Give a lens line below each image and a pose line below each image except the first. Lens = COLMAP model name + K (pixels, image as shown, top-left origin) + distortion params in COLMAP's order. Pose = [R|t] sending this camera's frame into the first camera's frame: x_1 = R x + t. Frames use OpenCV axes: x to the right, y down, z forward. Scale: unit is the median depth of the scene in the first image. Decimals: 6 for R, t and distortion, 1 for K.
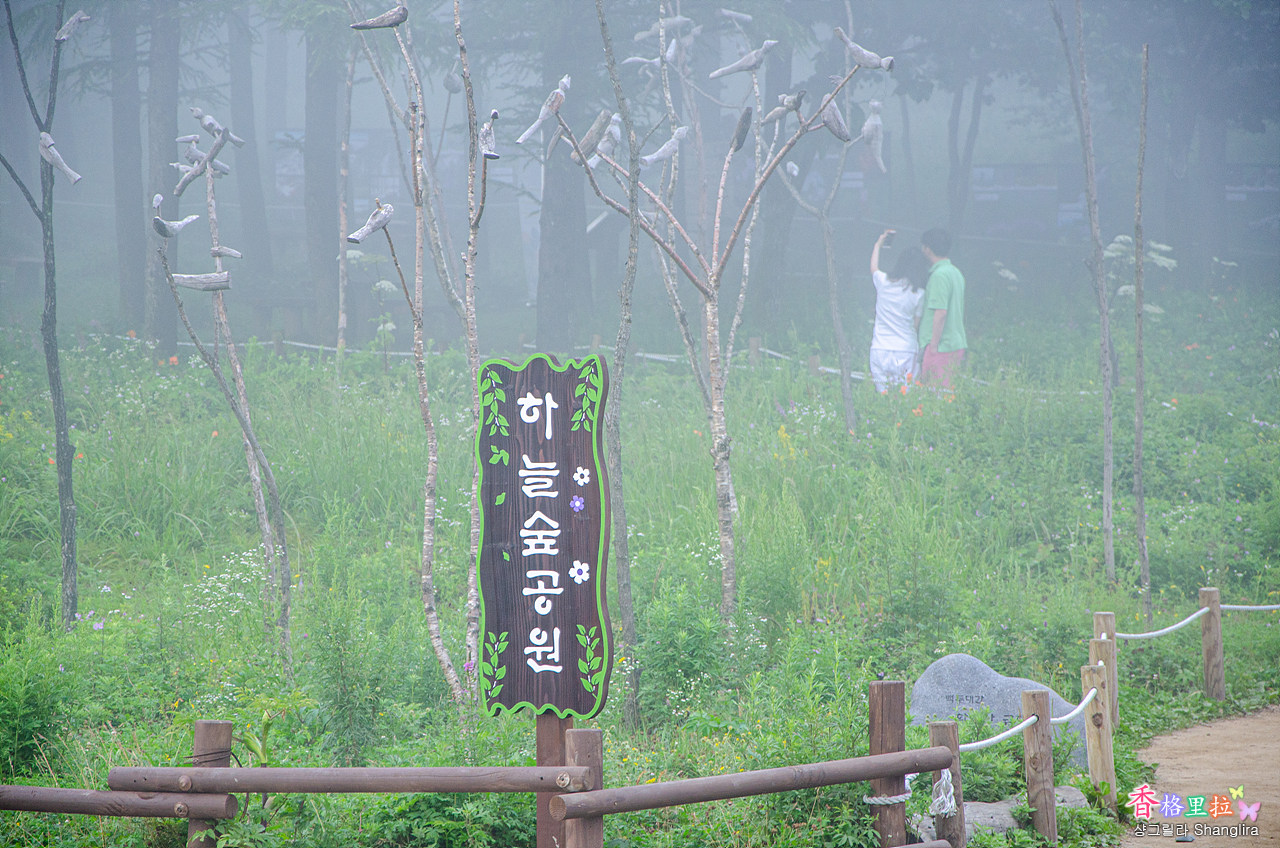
lens RADIAL K [[5773.8, 0, 639.8], [0, 5773.8, 424.8], [0, 0, 1]] dist [1.578448, 0.000000]
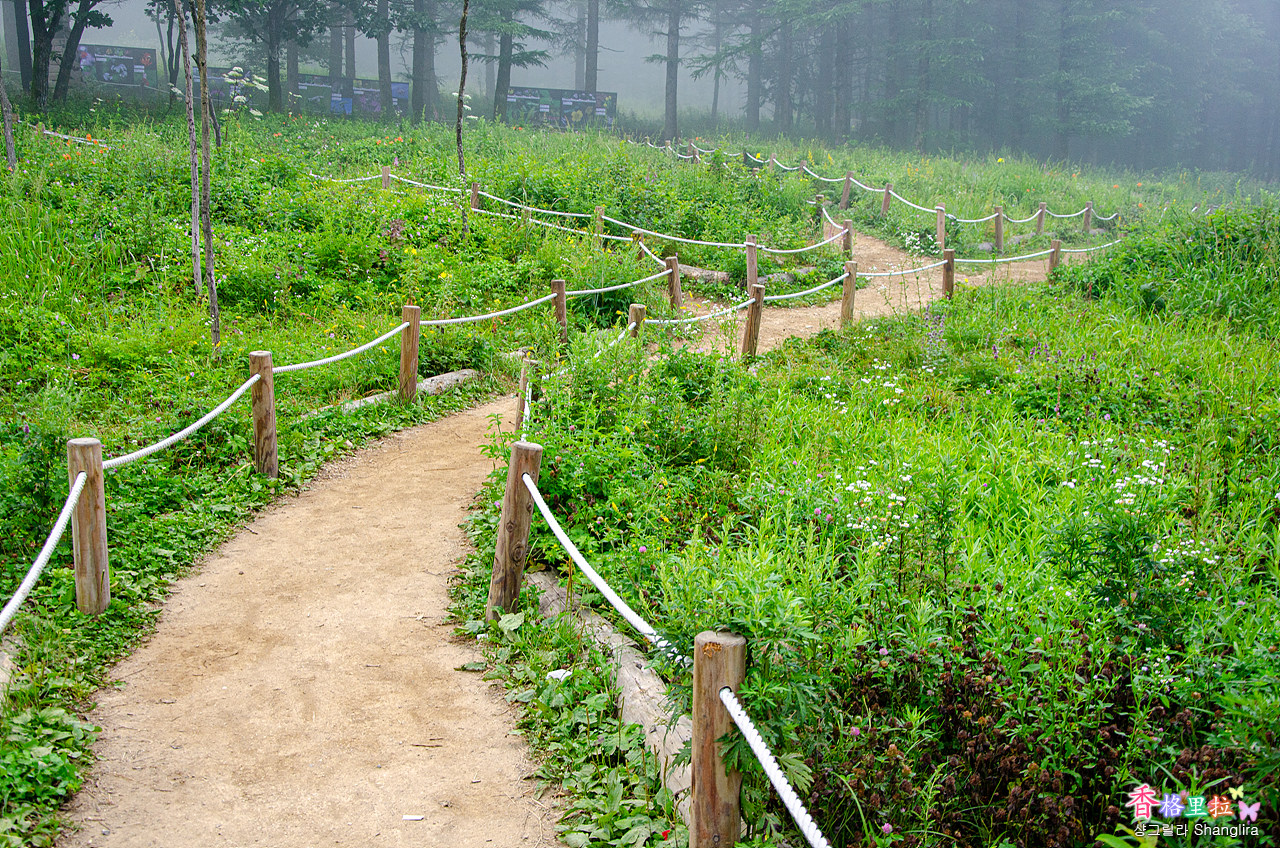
lens RADIAL K [[1535.4, 0, 640.4], [0, 1535.4, 425.2], [0, 0, 1]] dist [0.039995, 0.000000]
pose [[0.950762, -0.011751, 0.309698, 0.064374], [-0.035781, 0.988437, 0.147351, 0.001844], [-0.307849, -0.151177, 0.939348, 0.617802]]
